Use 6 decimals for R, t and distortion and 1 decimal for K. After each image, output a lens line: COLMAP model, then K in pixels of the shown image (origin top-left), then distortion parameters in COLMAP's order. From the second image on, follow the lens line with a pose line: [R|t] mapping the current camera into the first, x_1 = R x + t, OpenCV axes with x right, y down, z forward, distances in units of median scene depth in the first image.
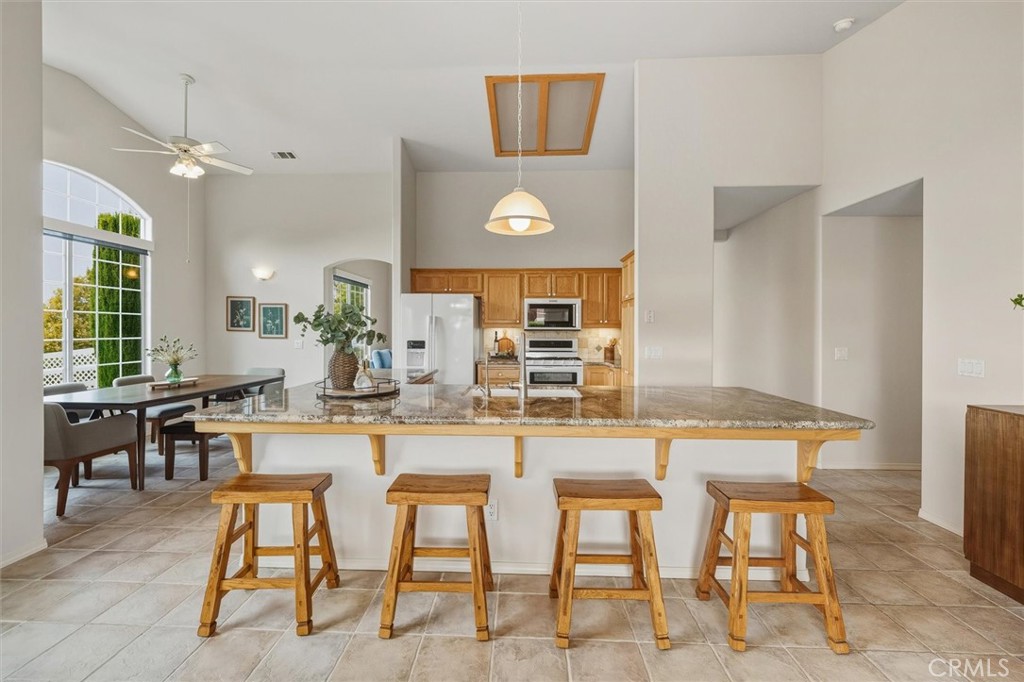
lens RADIAL K [[421.9, 0, 507.1], [0, 421.9, 333.8], [0, 0, 1]] dist [-0.000705, -0.001768]
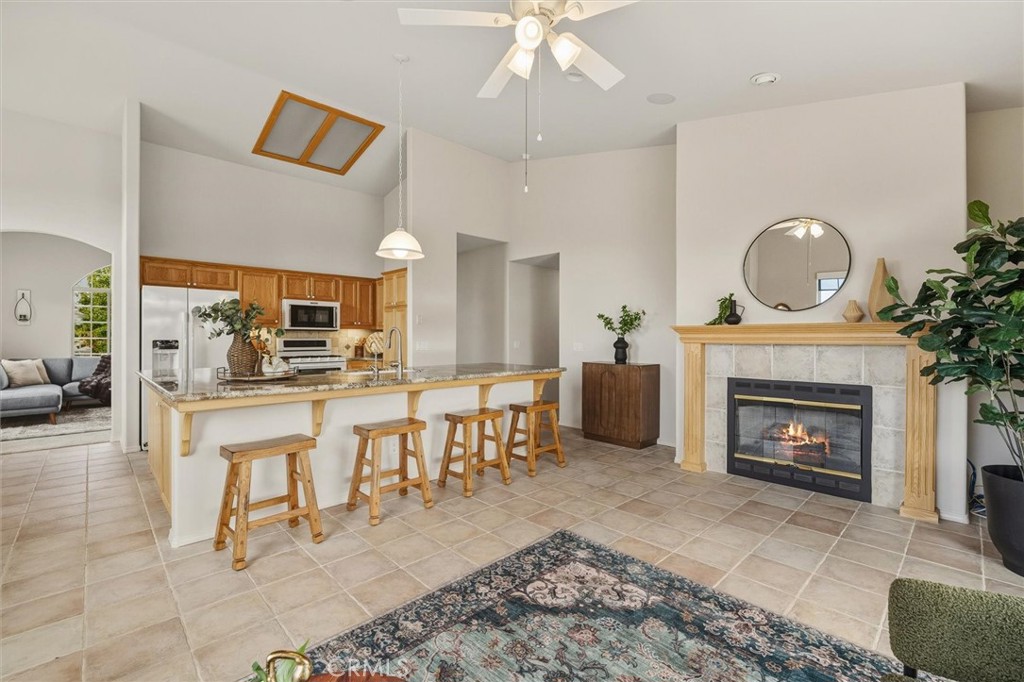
lens RADIAL K [[441.1, 0, 512.1], [0, 441.1, 338.6], [0, 0, 1]] dist [0.001254, 0.000288]
pose [[0.694213, -0.003465, 0.719761, -0.355027], [0.006822, 0.999975, -0.001766, 0.018486], [-0.719737, 0.006136, 0.694219, -0.149615]]
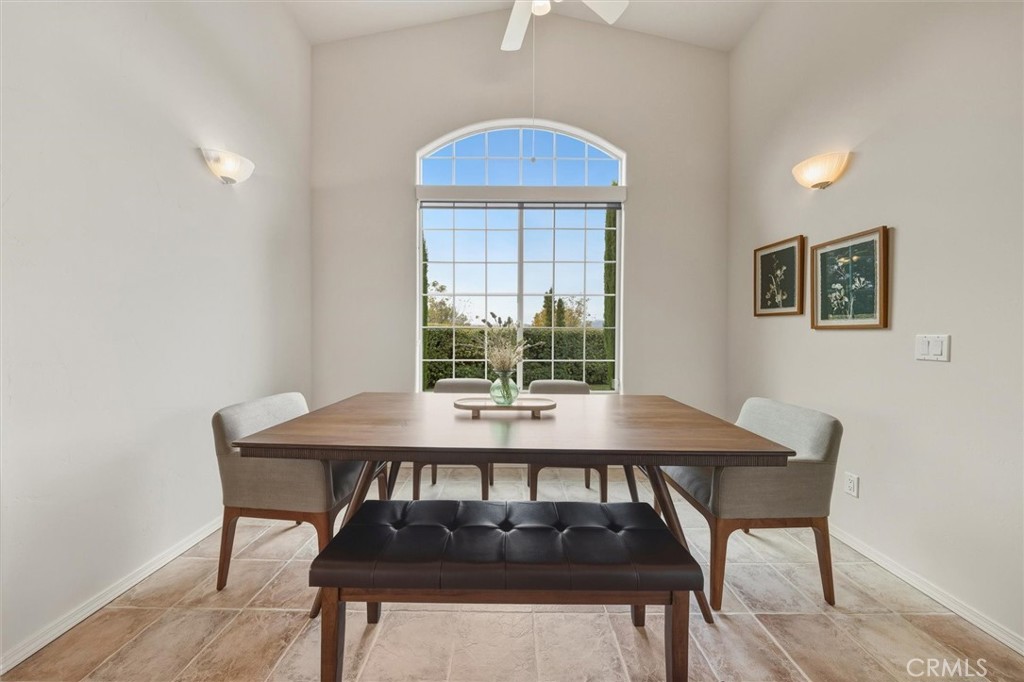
lens RADIAL K [[326.4, 0, 514.2], [0, 326.4, 335.3], [0, 0, 1]] dist [-0.008243, -0.000042]
pose [[0.042928, 0.007906, -0.999047, -0.307291], [-0.014355, 0.999870, 0.007295, 0.020577], [0.998975, 0.014028, 0.043036, 0.768745]]
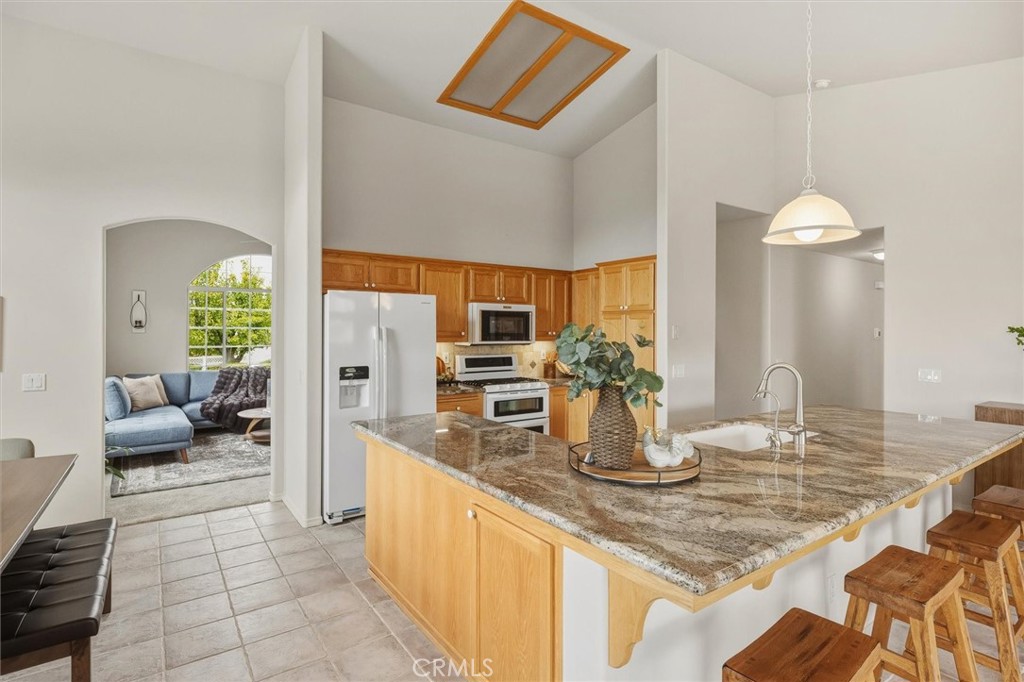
lens RADIAL K [[510.1, 0, 513.9], [0, 510.1, 329.0], [0, 0, 1]] dist [0.010595, -0.000061]
pose [[0.794010, 0.000263, 0.607905, -0.458013], [0.006170, 0.999945, -0.008492, -0.029515], [-0.607873, 0.010494, 0.793965, 0.244585]]
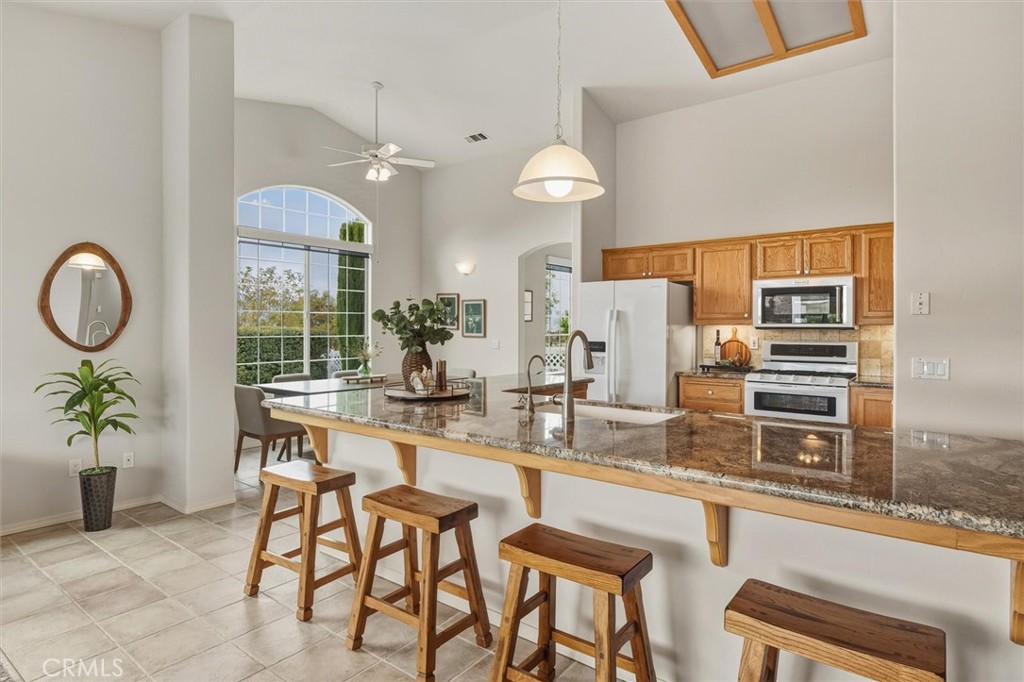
lens RADIAL K [[555.8, 0, 505.9], [0, 555.8, 334.0], [0, 0, 1]] dist [0.004008, -0.003410]
pose [[0.812087, 0.004988, -0.583516, 0.238482], [-0.005182, 0.999986, 0.001337, 0.001363], [0.583514, 0.001938, 0.812101, 0.058635]]
